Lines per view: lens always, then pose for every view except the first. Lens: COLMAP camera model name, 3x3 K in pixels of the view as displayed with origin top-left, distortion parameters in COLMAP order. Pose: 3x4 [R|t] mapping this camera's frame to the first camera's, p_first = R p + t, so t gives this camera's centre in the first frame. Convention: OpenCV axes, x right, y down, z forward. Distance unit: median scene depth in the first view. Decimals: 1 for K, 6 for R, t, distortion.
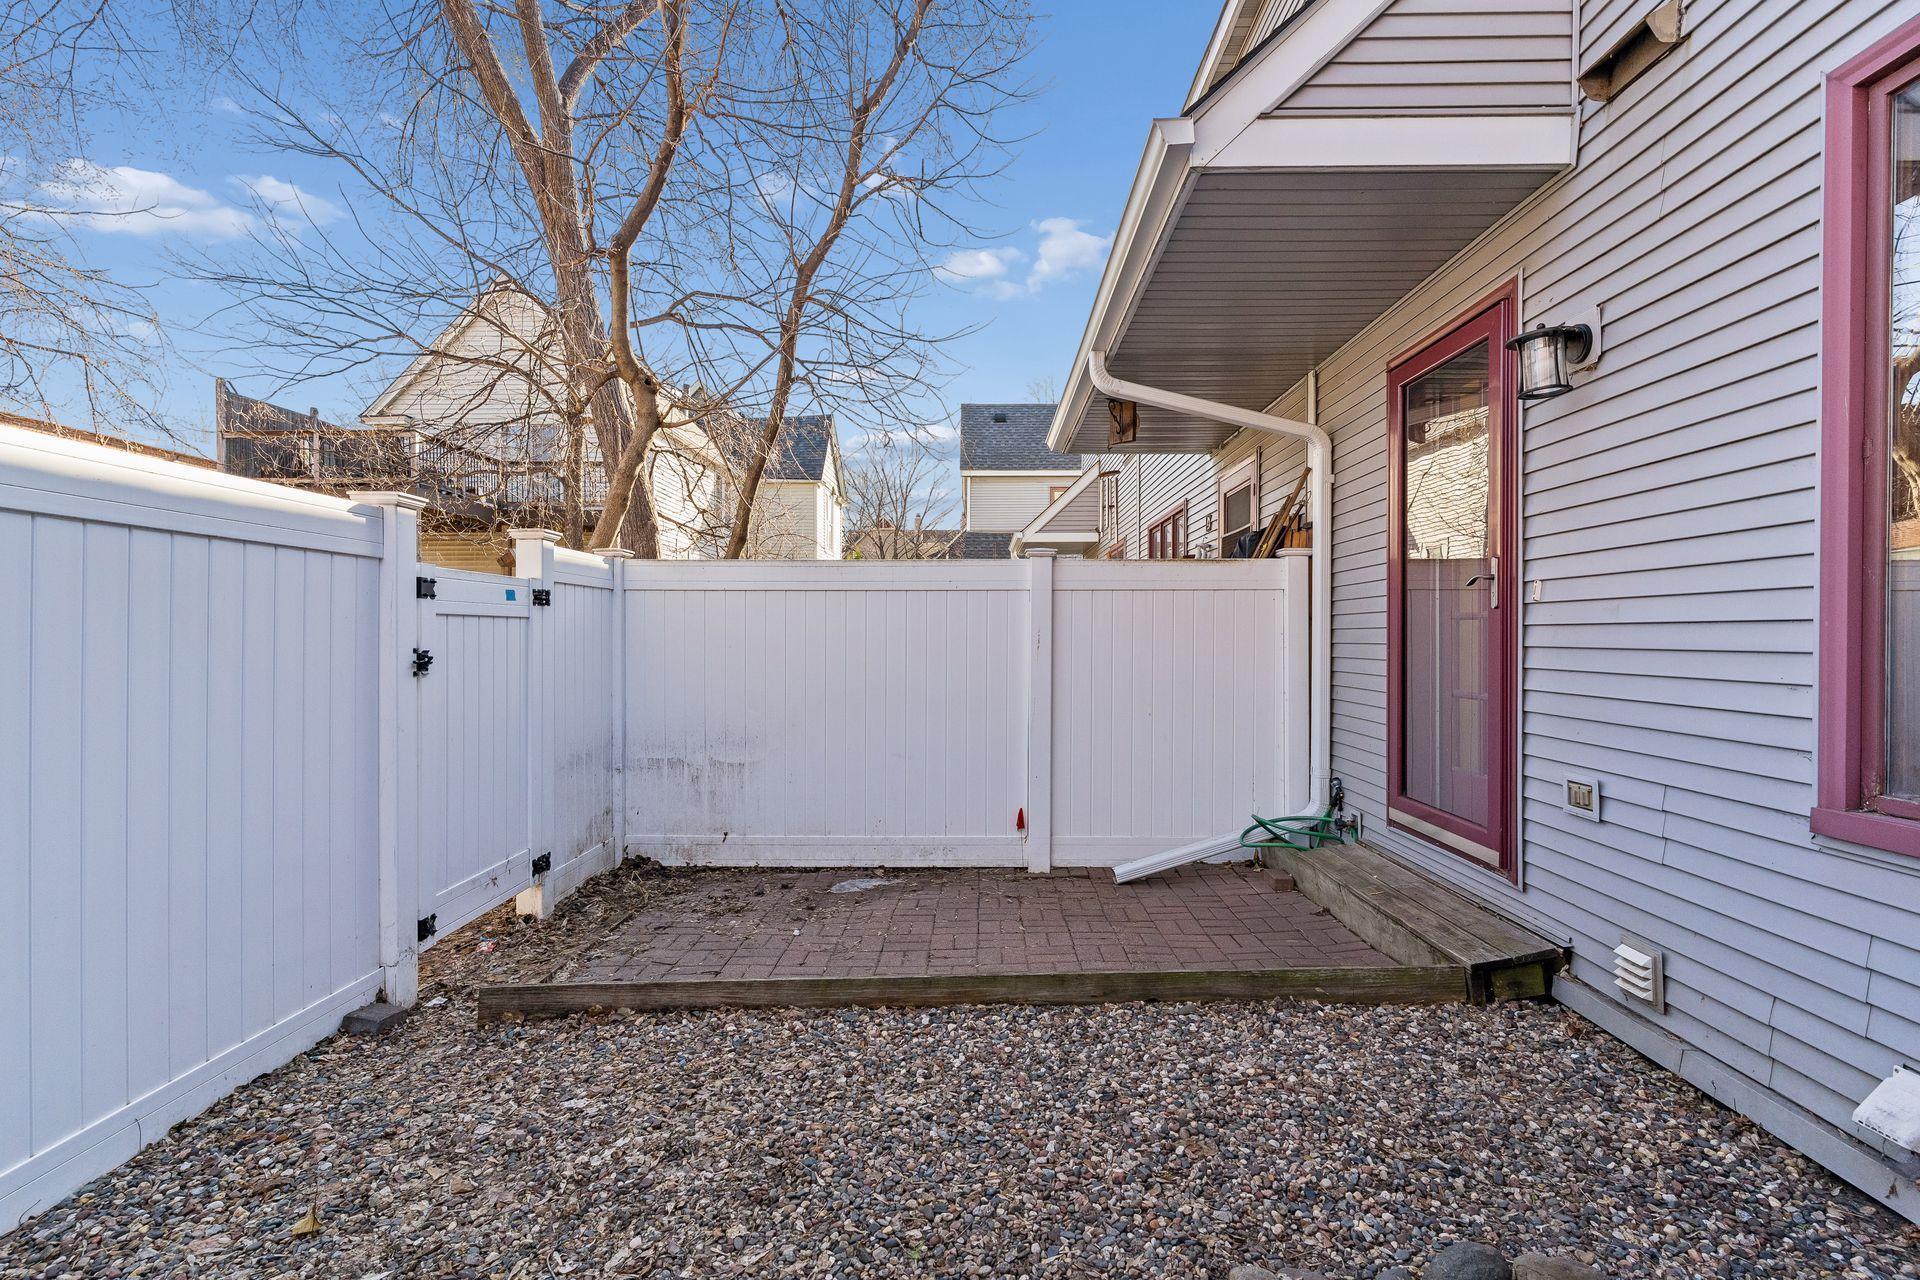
lens RADIAL K [[950.6, 0, 949.3], [0, 950.6, 632.5], [0, 0, 1]] dist [0.001160, 0.000321]
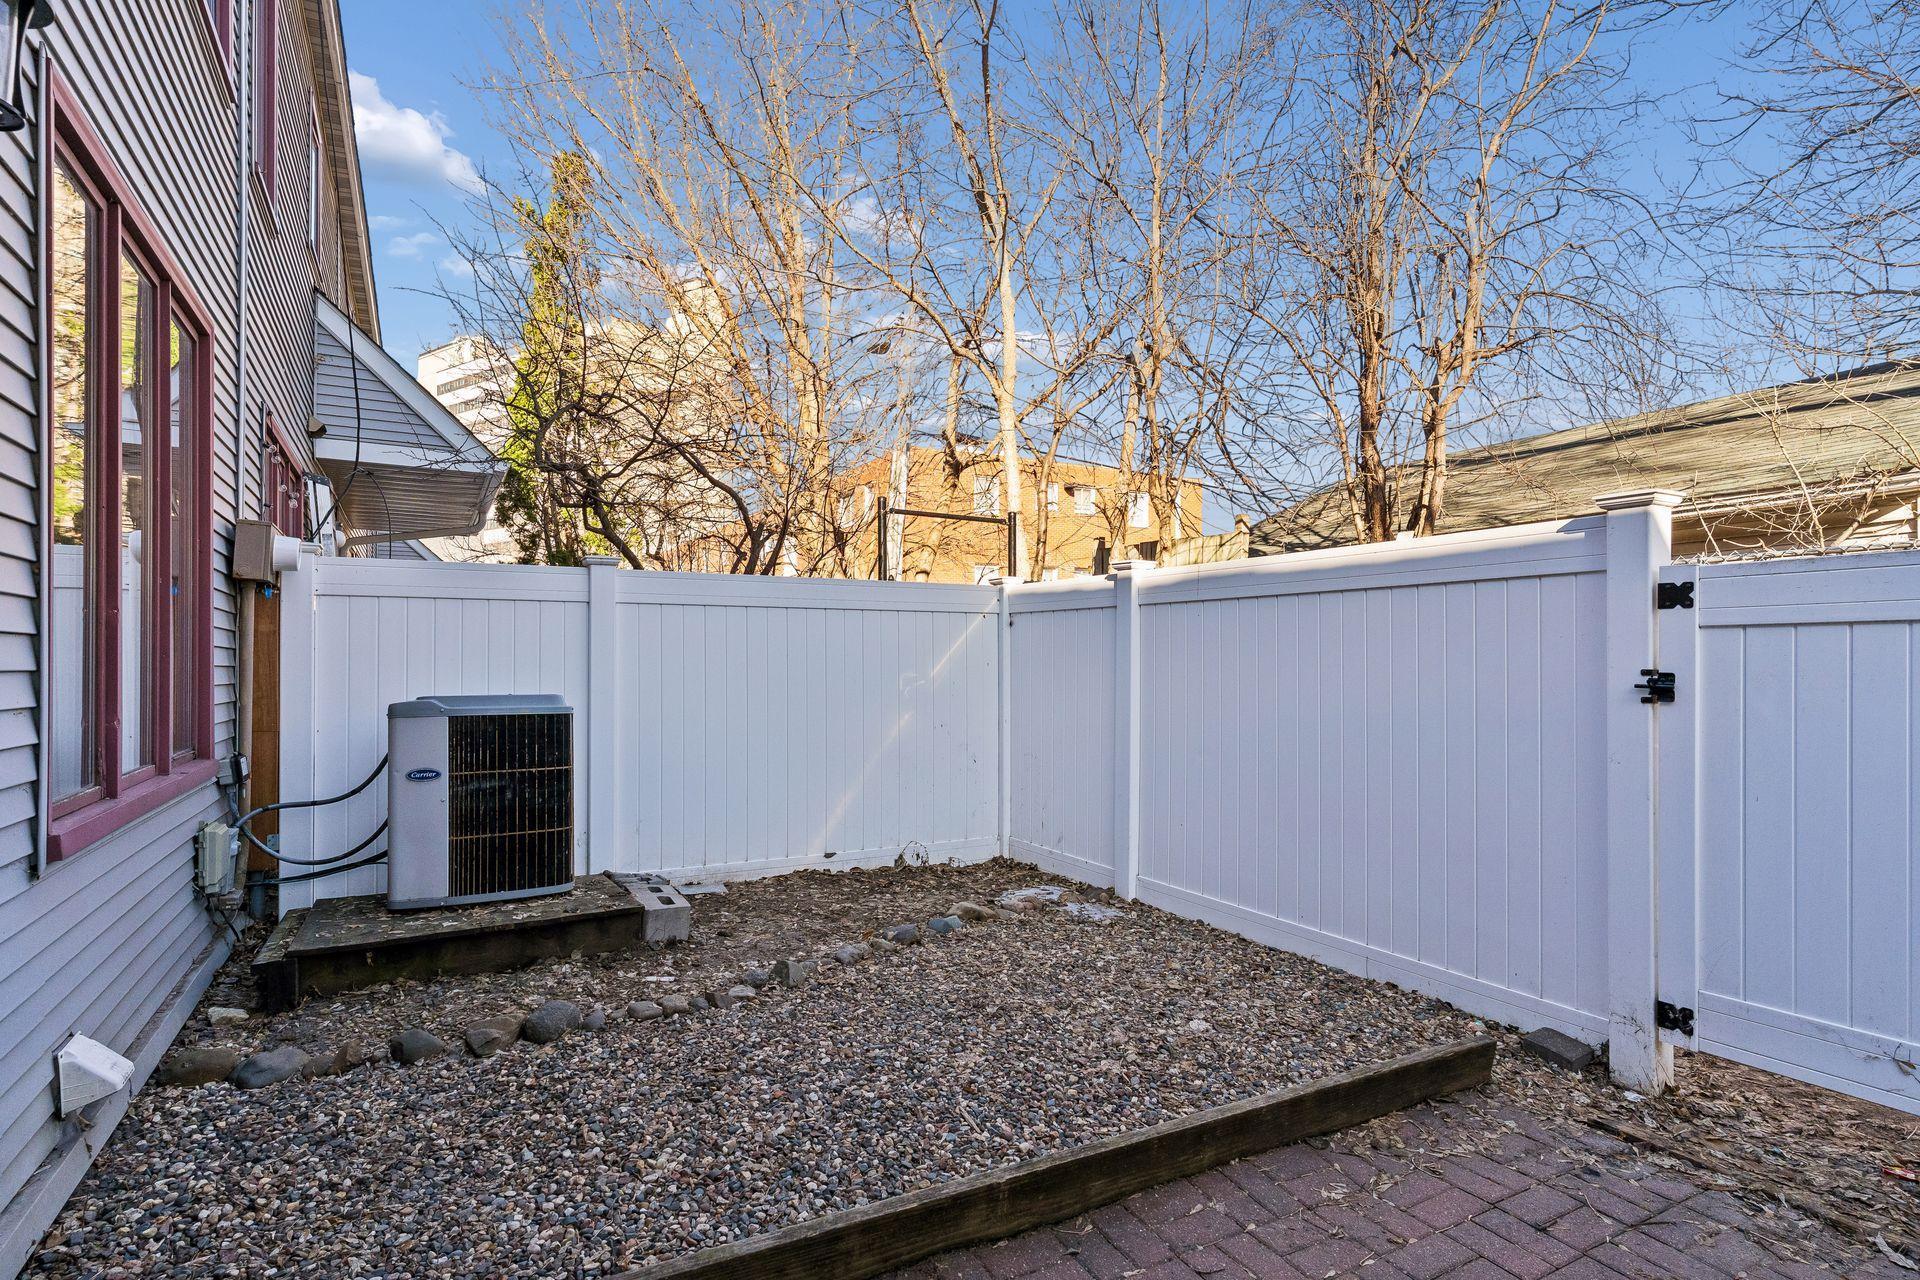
lens RADIAL K [[1000.1, 0, 967.0], [0, 1000.1, 652.1], [0, 0, 1]] dist [-0.001334, 0.001242]
pose [[-0.863283, -0.004804, -0.504697, 0.401424], [0.001568, 0.999924, -0.012201, 0.011099], [0.504718, -0.011324, -0.863210, 1.459166]]
